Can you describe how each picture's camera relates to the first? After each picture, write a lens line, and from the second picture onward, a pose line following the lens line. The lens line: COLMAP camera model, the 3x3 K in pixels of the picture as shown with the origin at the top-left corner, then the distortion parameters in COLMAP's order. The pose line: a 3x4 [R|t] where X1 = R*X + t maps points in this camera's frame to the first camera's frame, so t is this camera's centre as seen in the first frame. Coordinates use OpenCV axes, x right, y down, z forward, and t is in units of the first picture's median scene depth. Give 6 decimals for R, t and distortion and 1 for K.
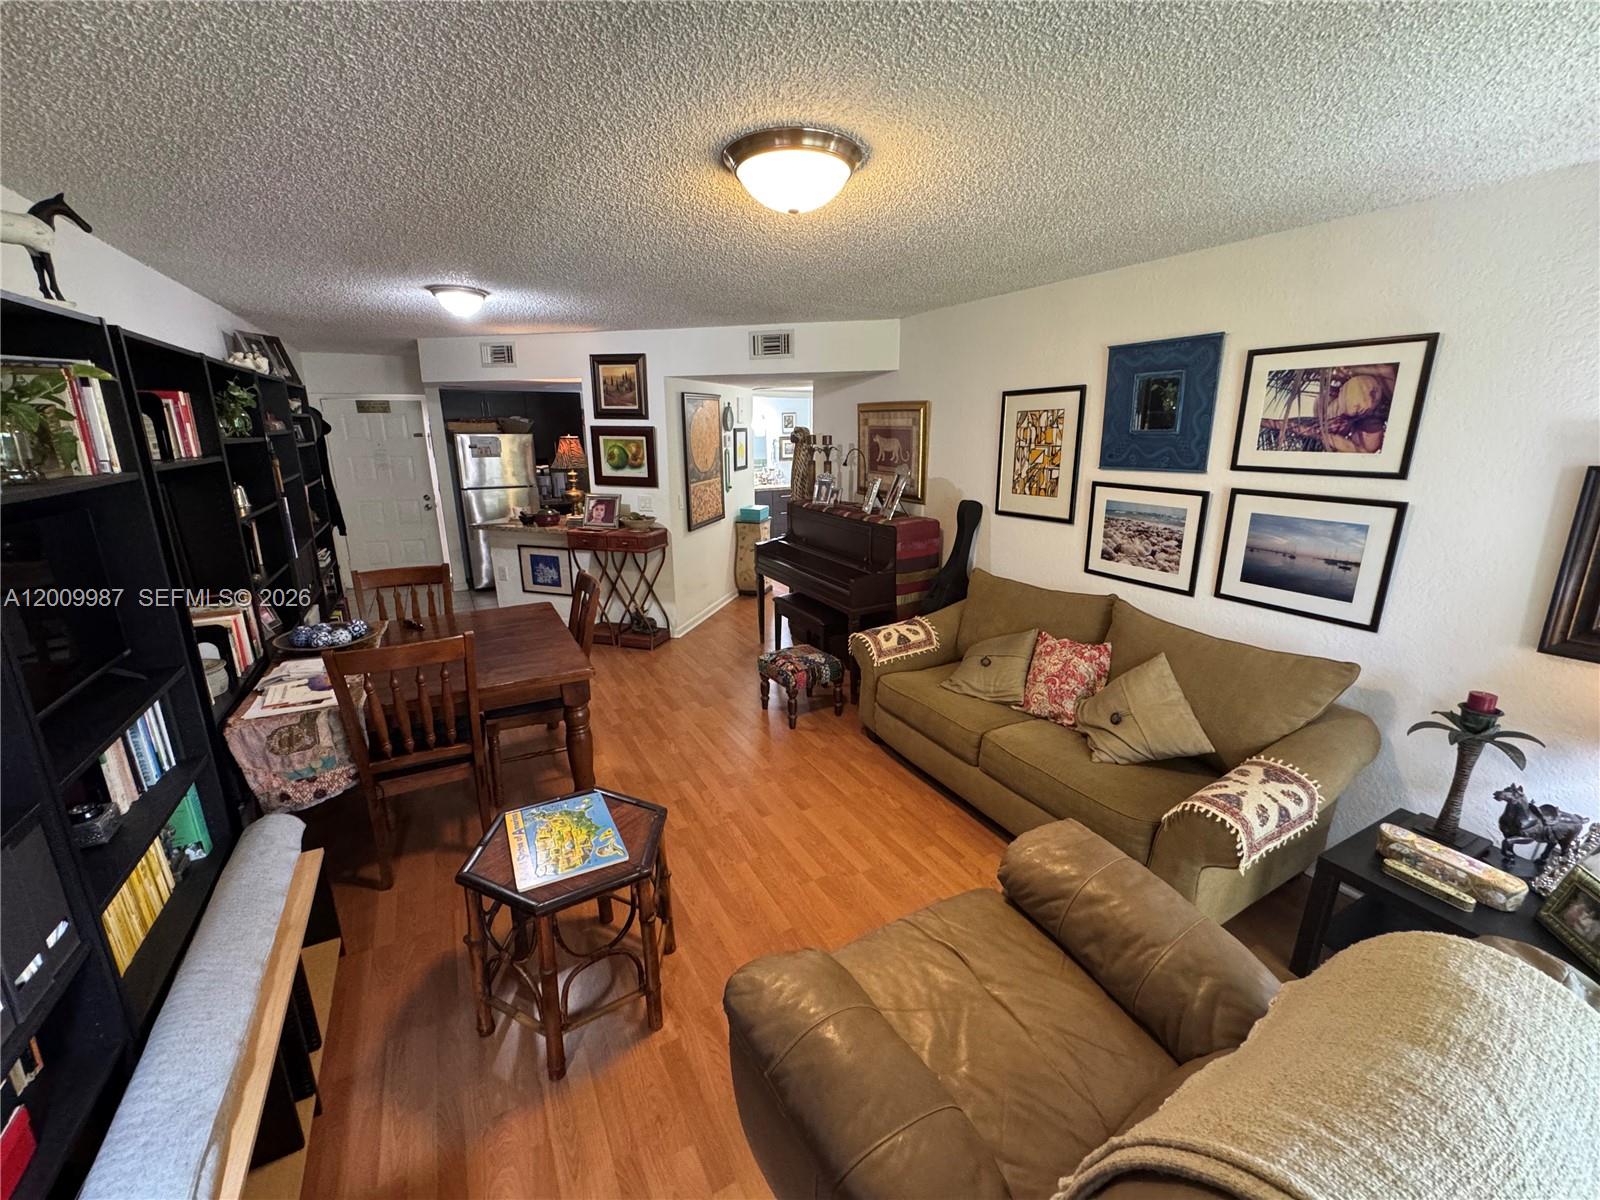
lens RADIAL K [[642.5, 0, 799.3], [0, 642.5, 599.6], [0, 0, 1]] dist [-0.002740, 0.000271]
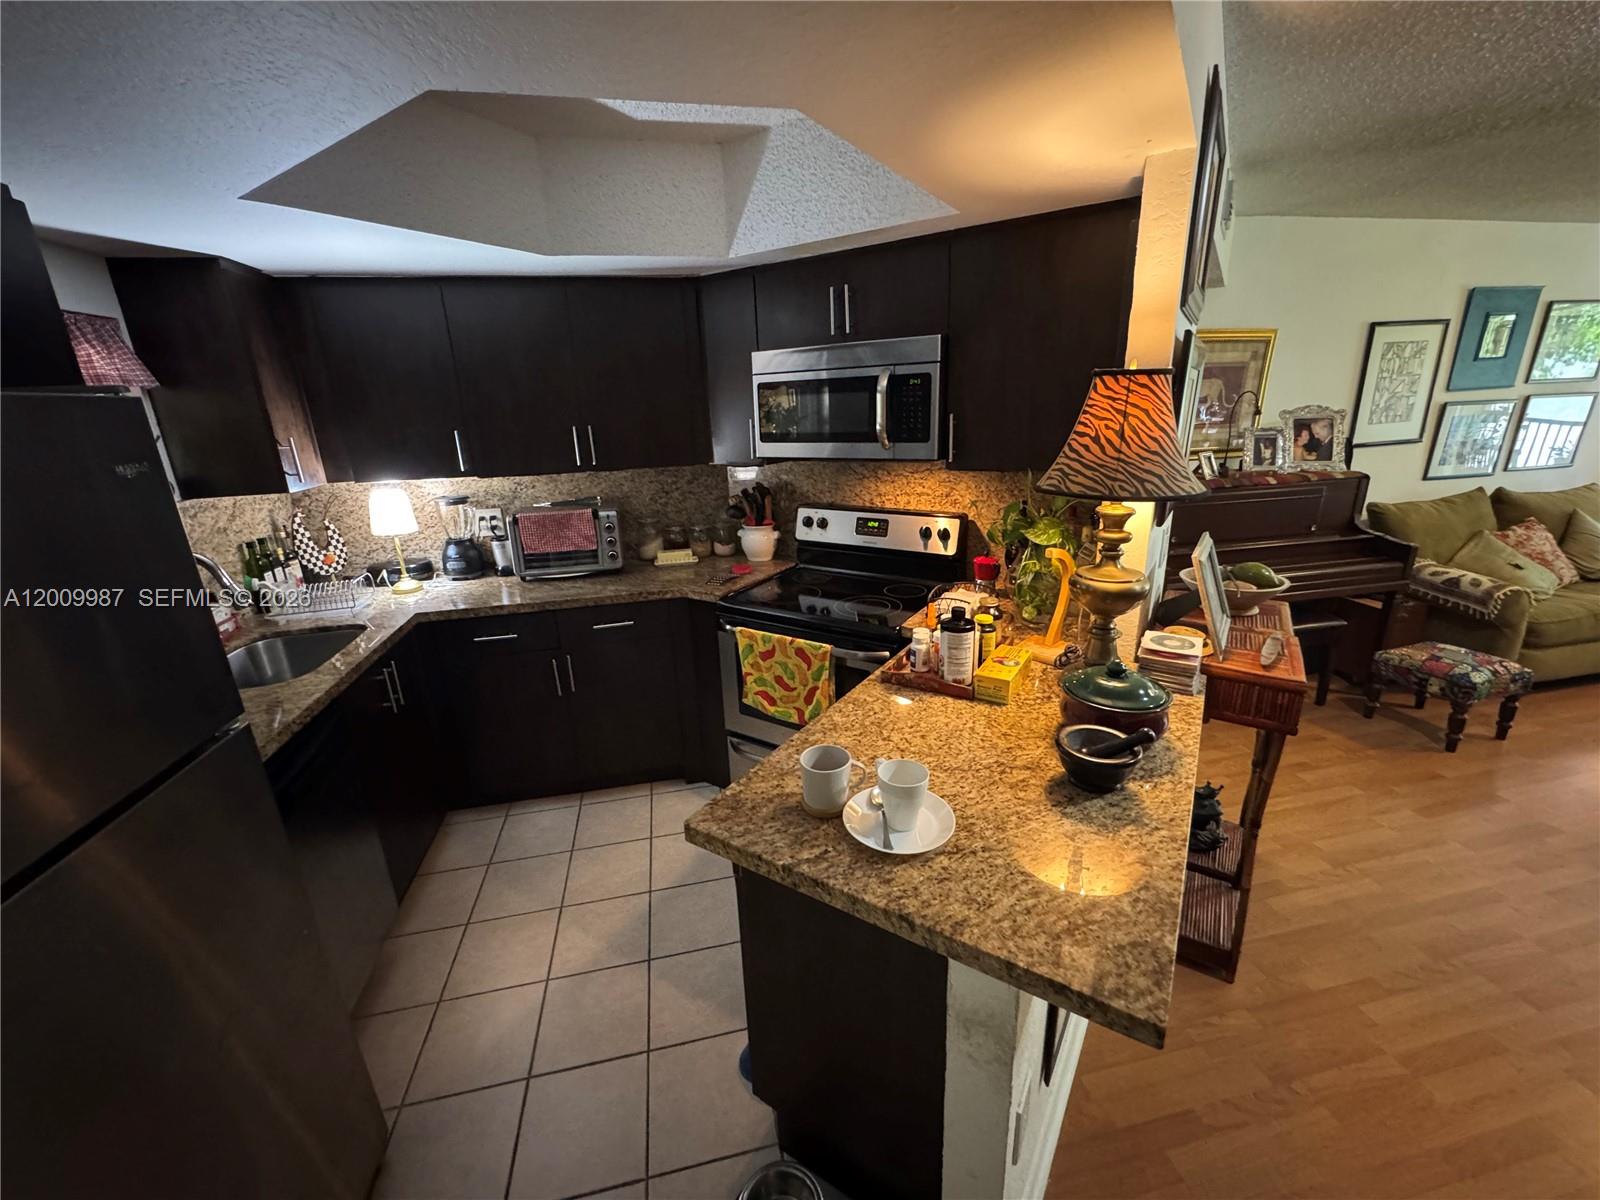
lens RADIAL K [[642.5, 0, 799.3], [0, 642.5, 599.6], [0, 0, 1]] dist [-0.002740, 0.000271]
pose [[0.283289, -0.289629, 0.914255, -1.400450], [0.284904, 0.935686, 0.208138, -0.558683], [-0.915739, 0.201512, 0.347586, 2.277026]]
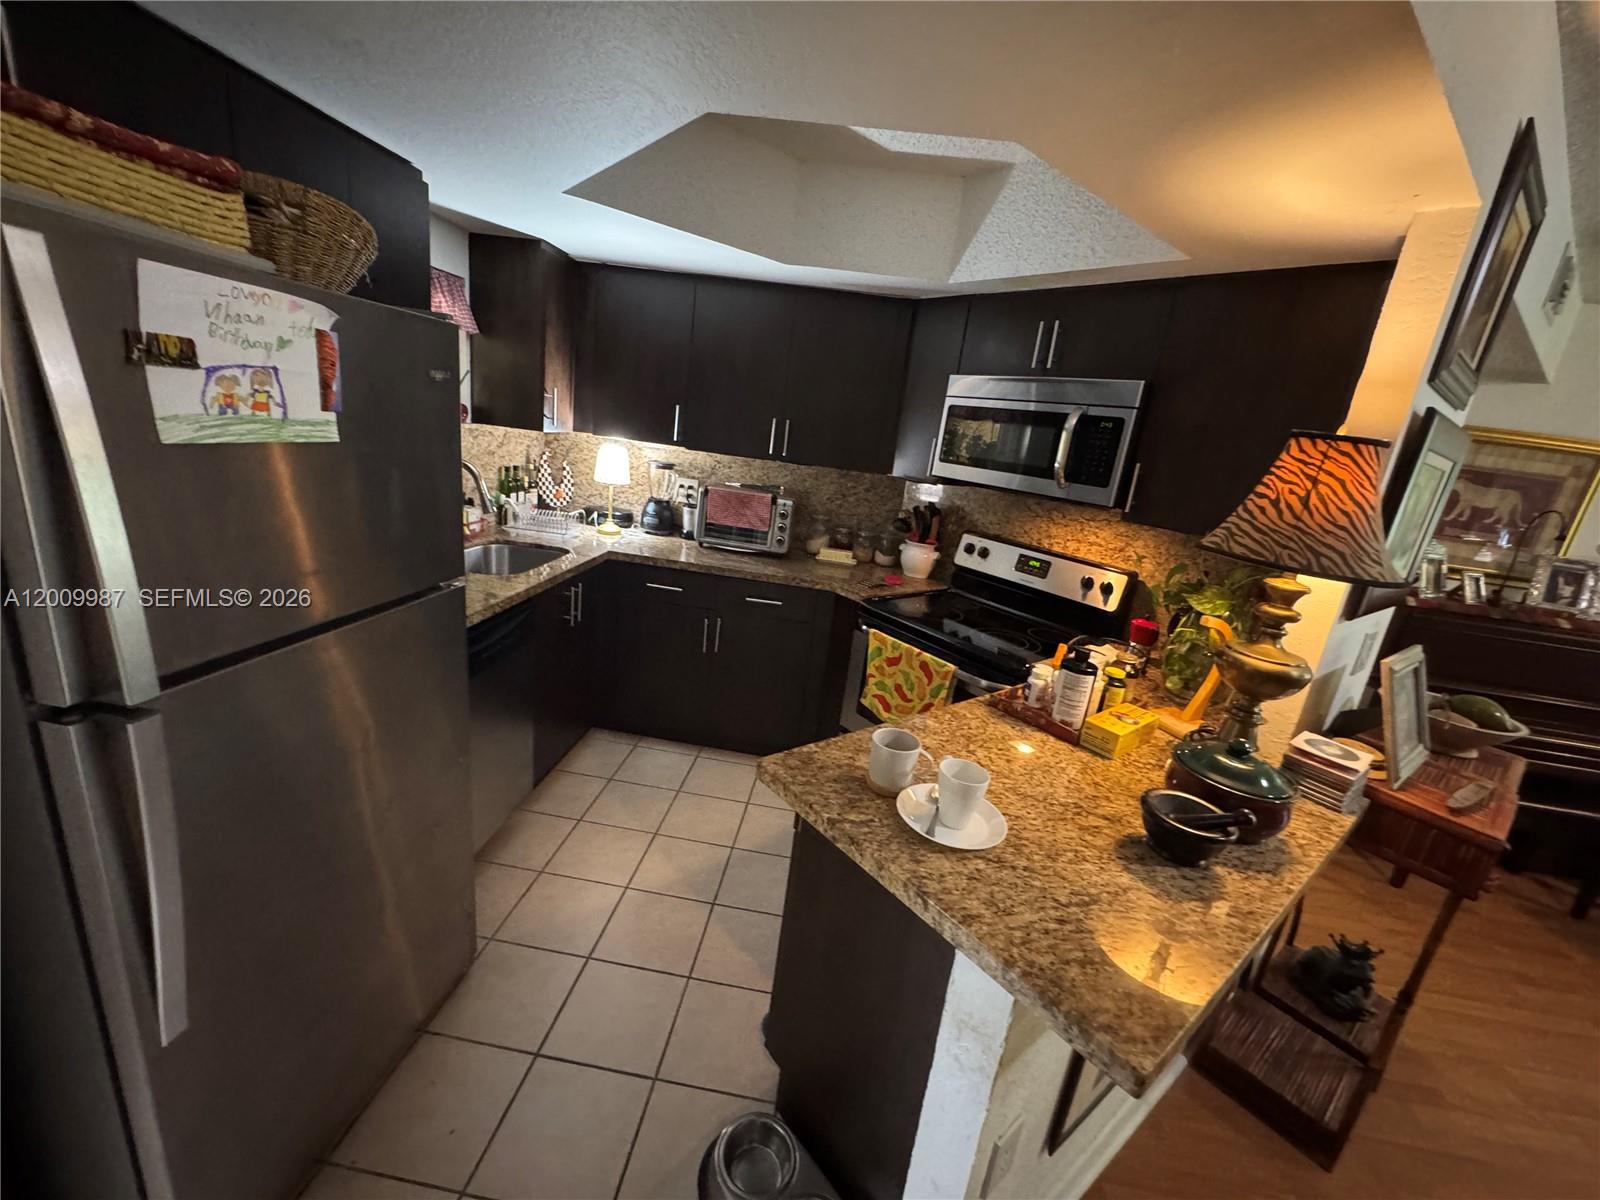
lens RADIAL K [[642.5, 0, 799.3], [0, 642.5, 599.6], [0, 0, 1]] dist [-0.002740, 0.000271]
pose [[0.566857, -0.149199, 0.810193, -1.423606], [0.093099, 0.988765, 0.116946, -0.518695], [-0.818539, 0.009136, 0.574379, 2.224989]]
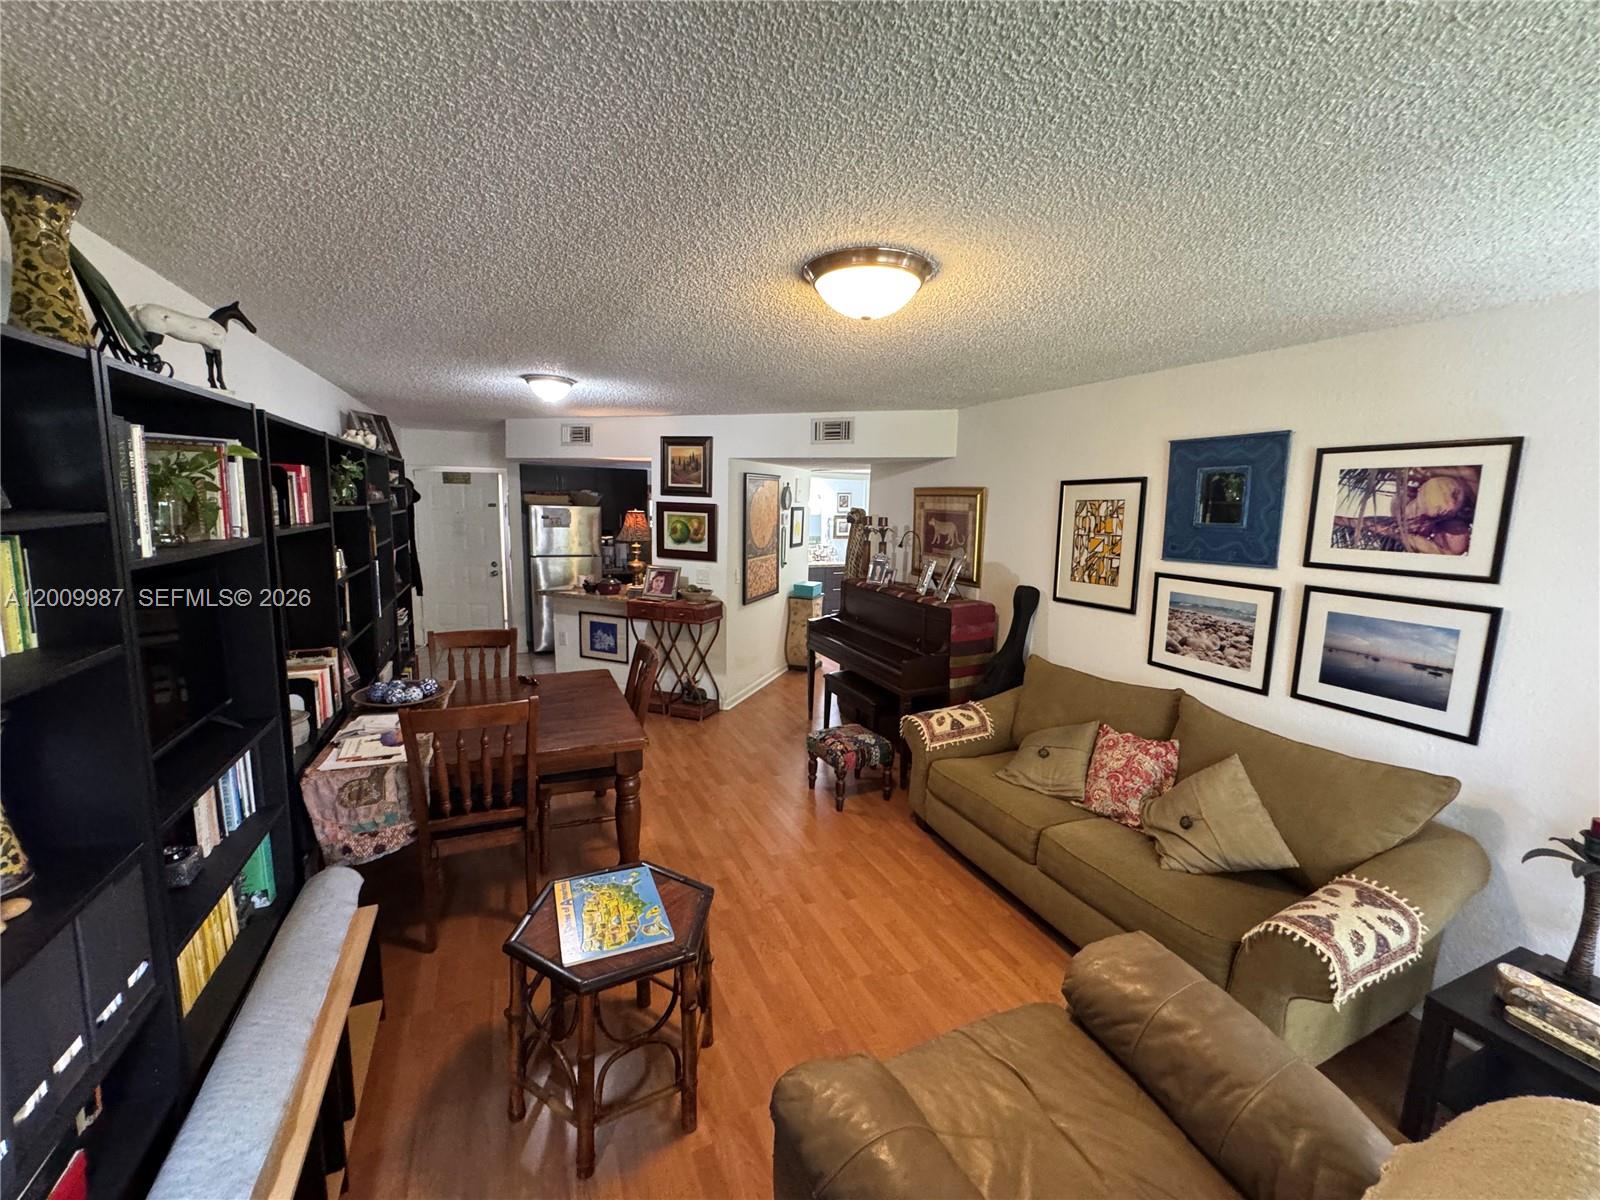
lens RADIAL K [[642.5, 0, 799.3], [0, 642.5, 599.6], [0, 0, 1]] dist [-0.002740, 0.000271]
pose [[0.996439, 0.037872, -0.075338, -0.015397], [-0.046290, 0.992480, -0.113318, -0.007017], [0.070480, 0.116402, 0.990698, -0.013355]]
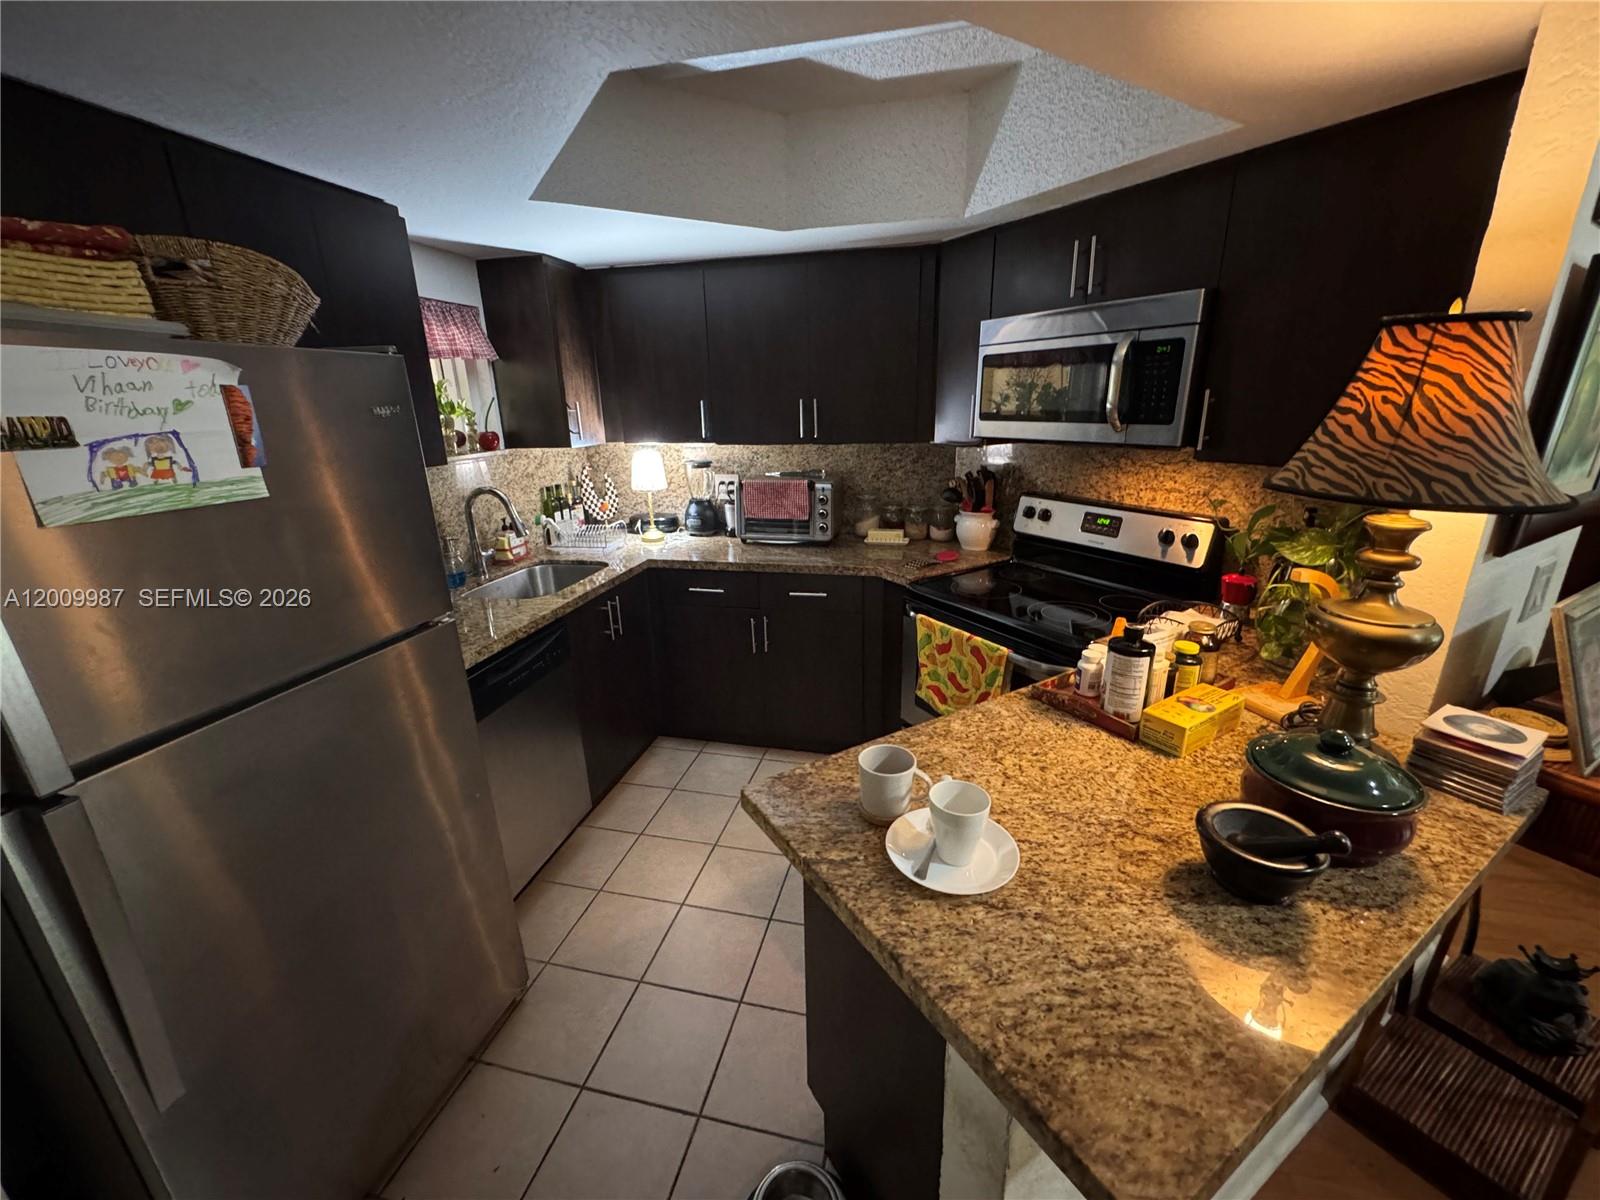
lens RADIAL K [[644.7, 0, 799.3], [0, 644.7, 599.3], [0, 0, 1]] dist [-0.003465, 0.000409]
pose [[0.669522, -0.233879, 0.705011, -1.313078], [0.213100, 0.969717, 0.119319, -0.512701], [-0.711568, 0.070351, 0.699086, 2.186405]]
